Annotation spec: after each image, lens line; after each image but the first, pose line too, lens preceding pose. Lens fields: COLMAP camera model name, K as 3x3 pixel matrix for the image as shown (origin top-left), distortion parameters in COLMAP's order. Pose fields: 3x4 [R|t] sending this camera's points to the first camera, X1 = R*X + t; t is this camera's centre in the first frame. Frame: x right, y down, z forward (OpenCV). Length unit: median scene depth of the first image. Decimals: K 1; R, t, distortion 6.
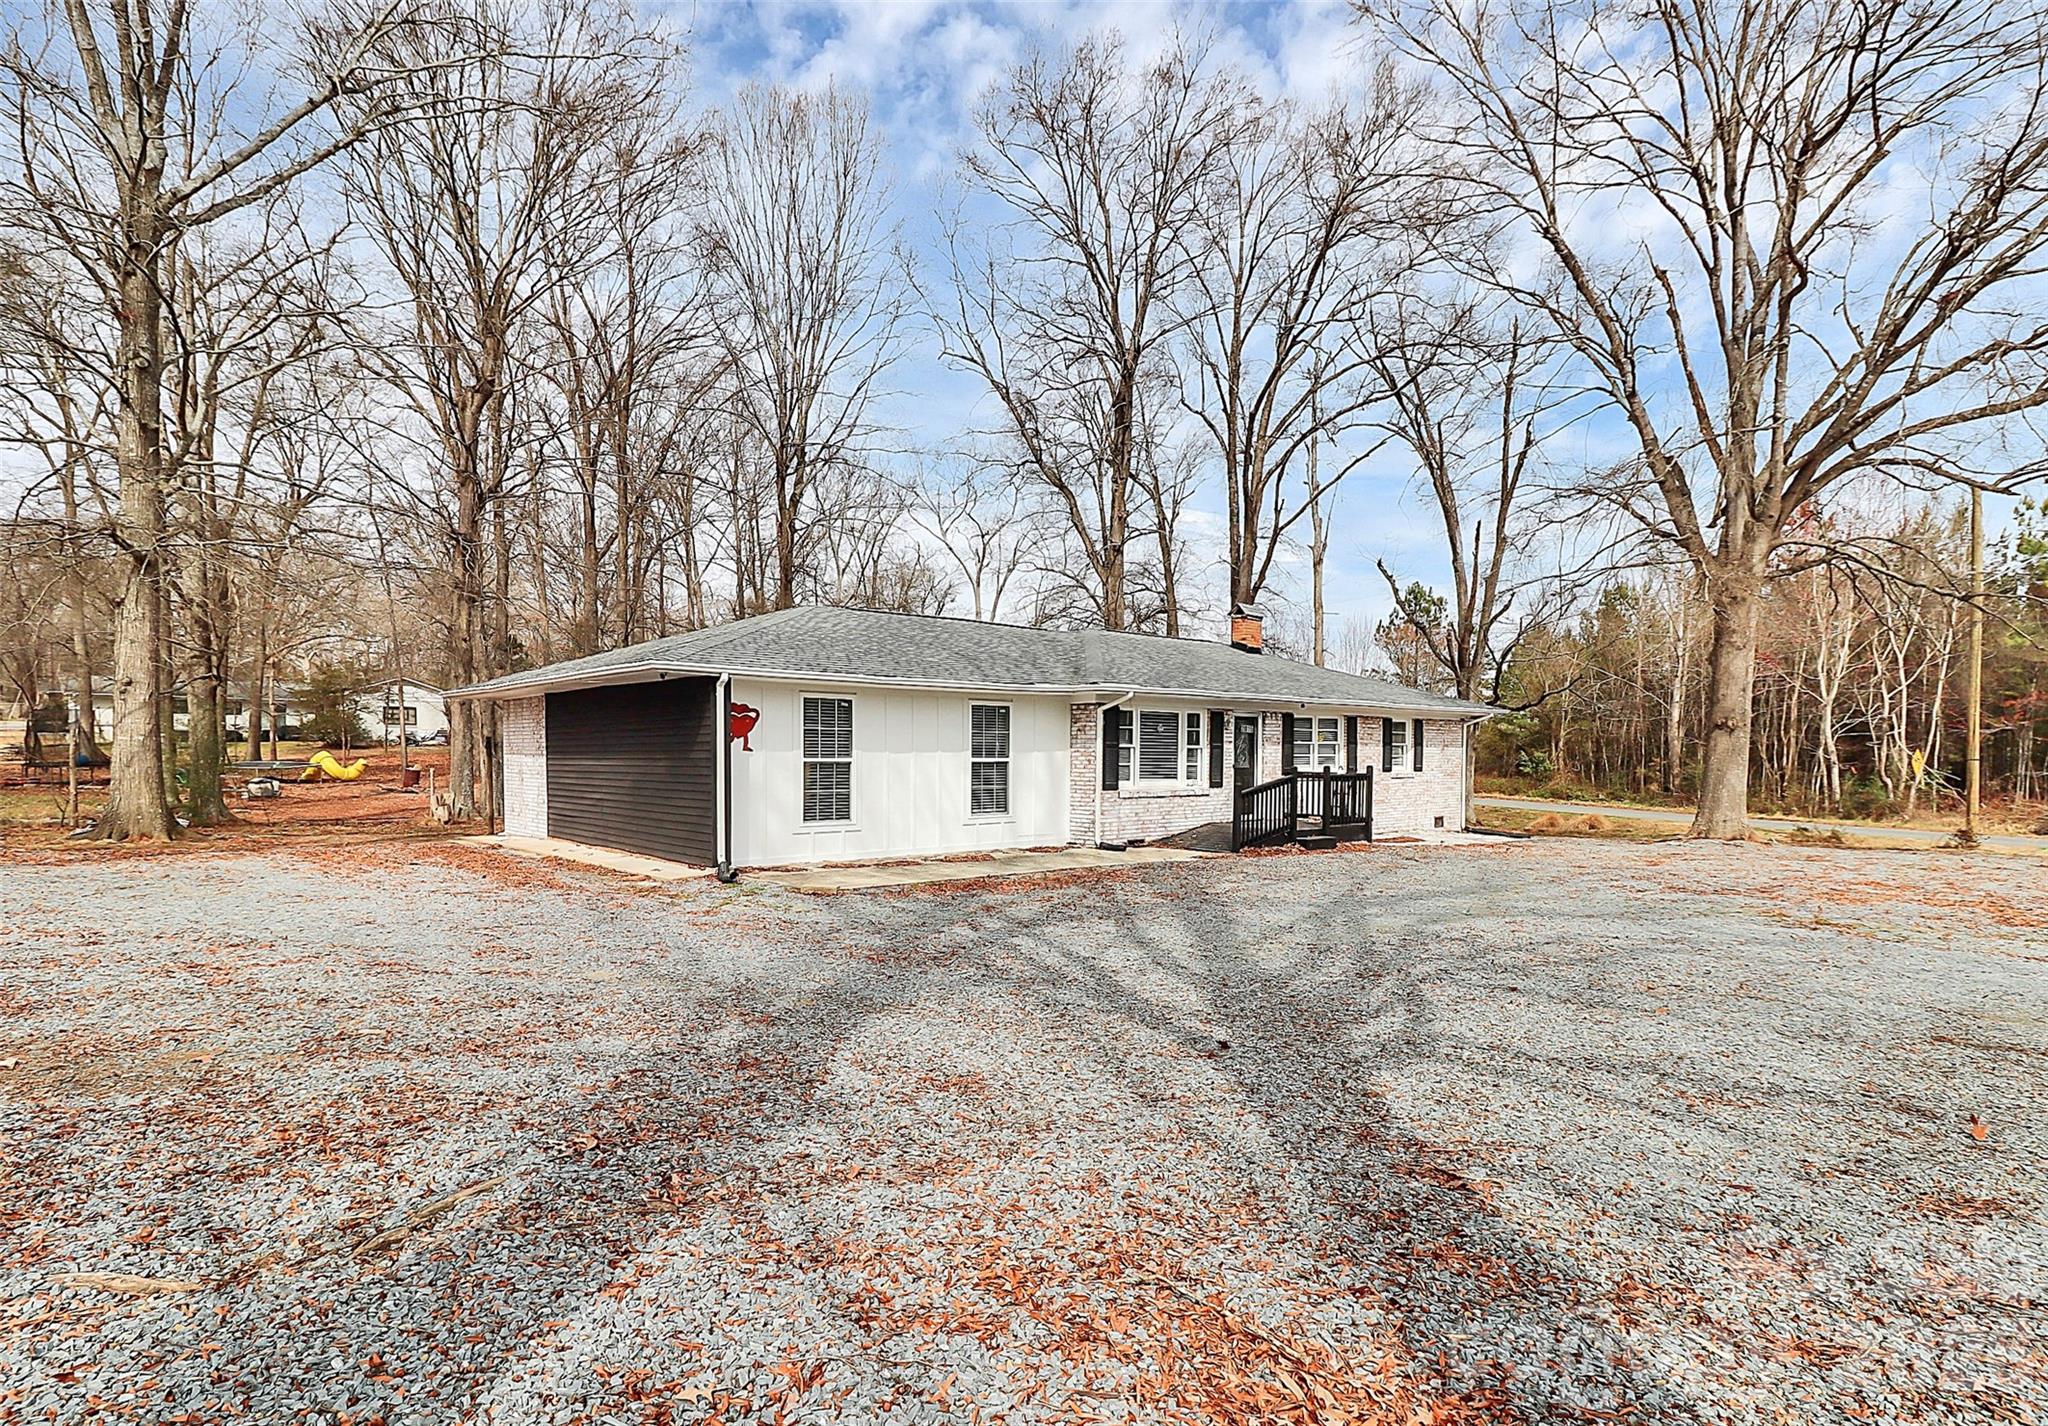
lens RADIAL K [[1008.0, 0, 938.0], [0, 1008.0, 760.3], [0, 0, 1]] dist [0.009822, 0.000419]
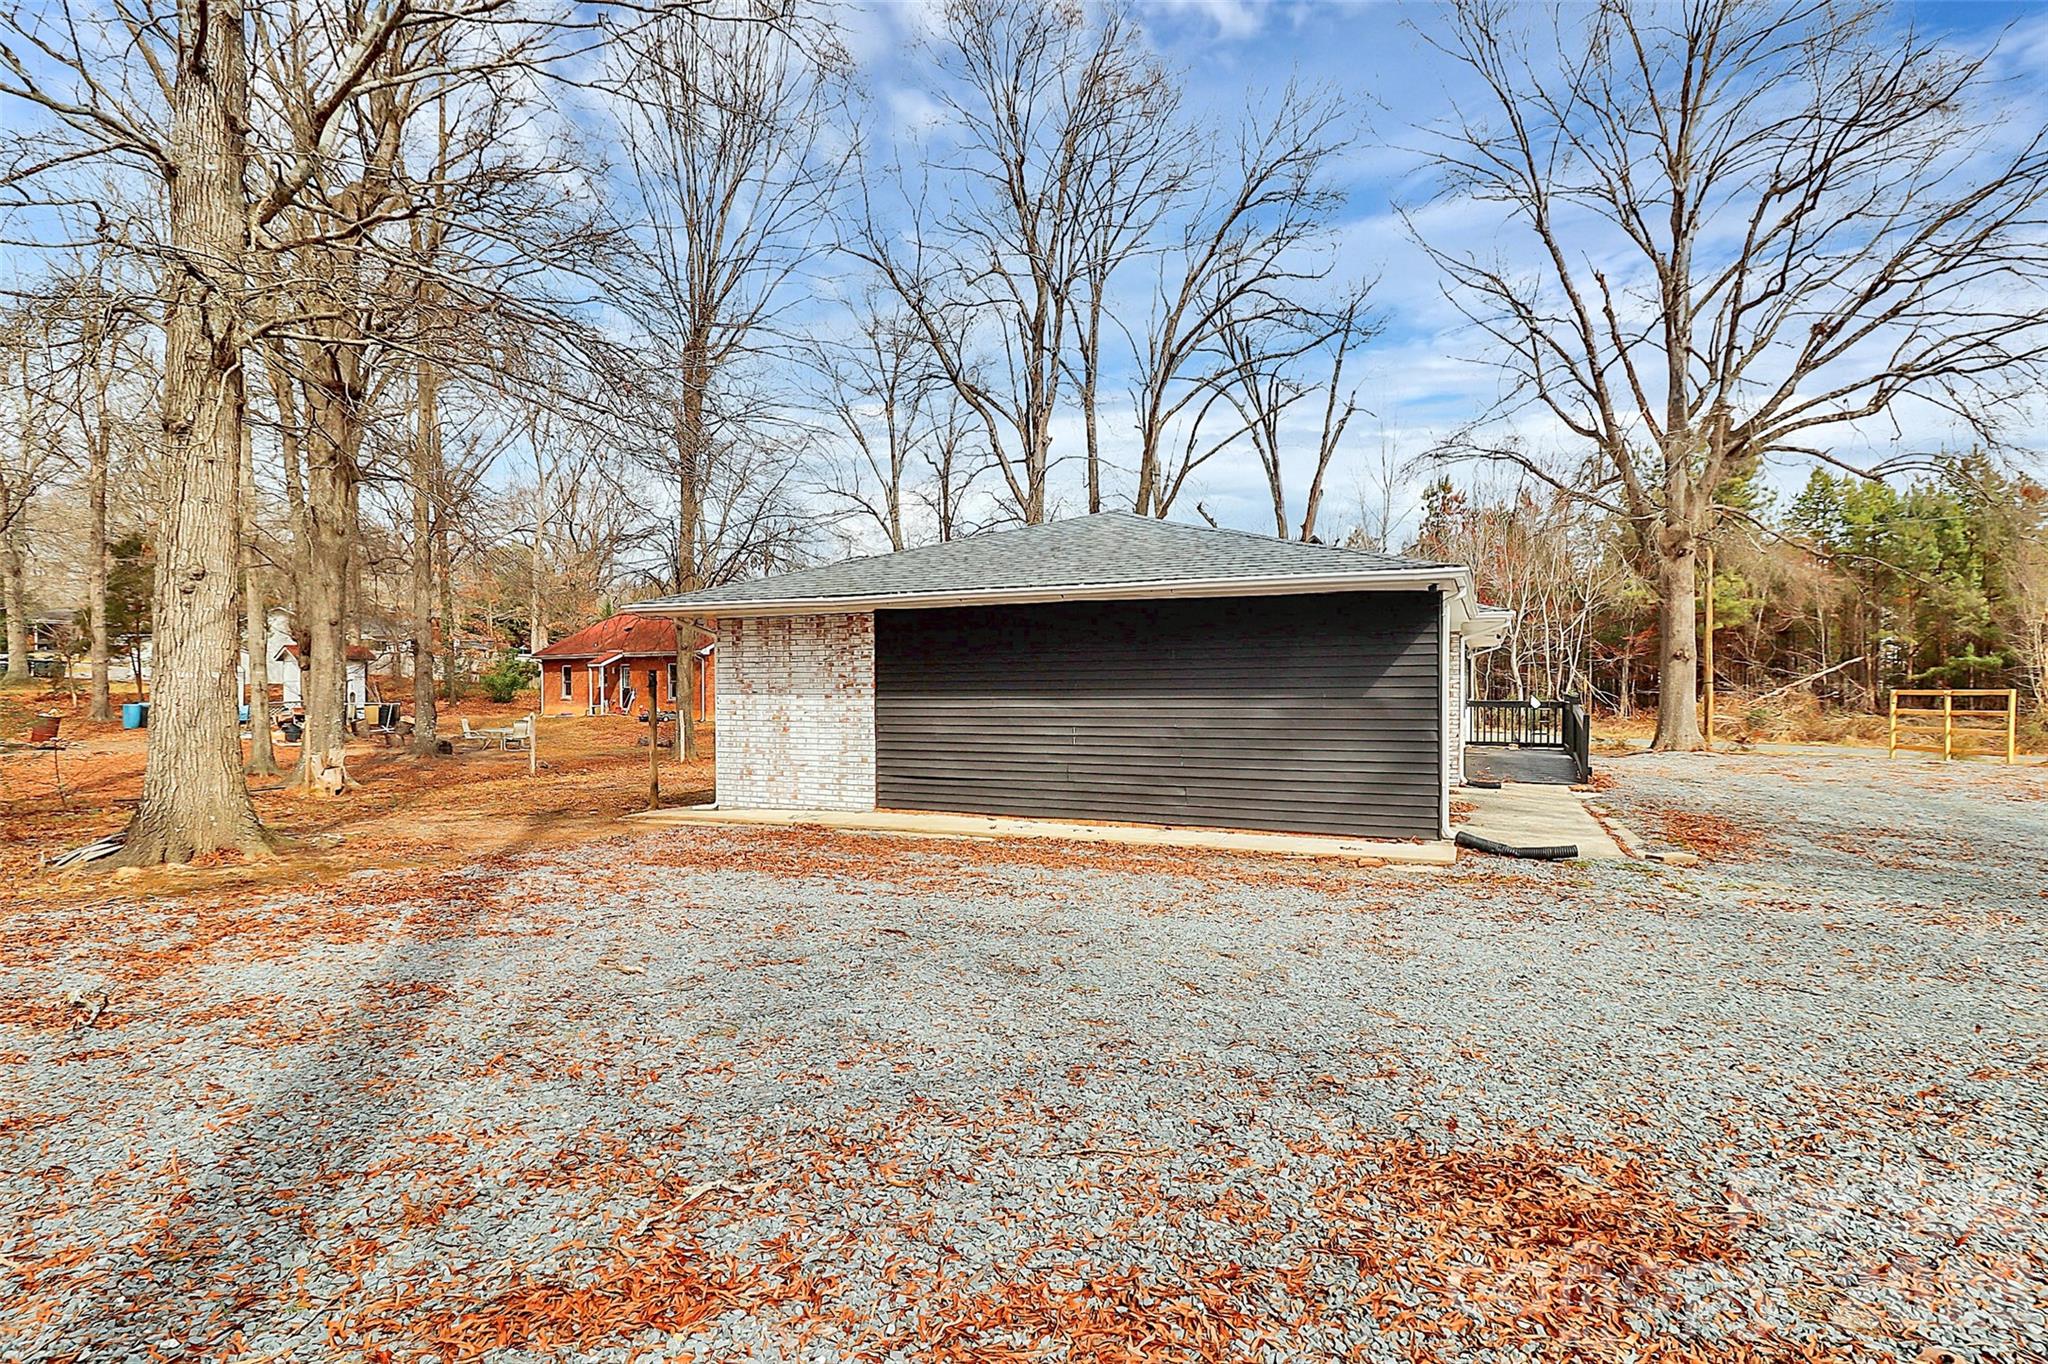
lens RADIAL K [[989.8, 0, 1026.4], [0, 989.8, 679.9], [0, 0, 1]] dist [-0.002313, -0.009344]
pose [[0.919764, -0.007285, 0.392404, -0.564375], [0.010267, 0.999932, -0.005502, -0.011142], [-0.392337, 0.009089, 0.919777, 0.316100]]
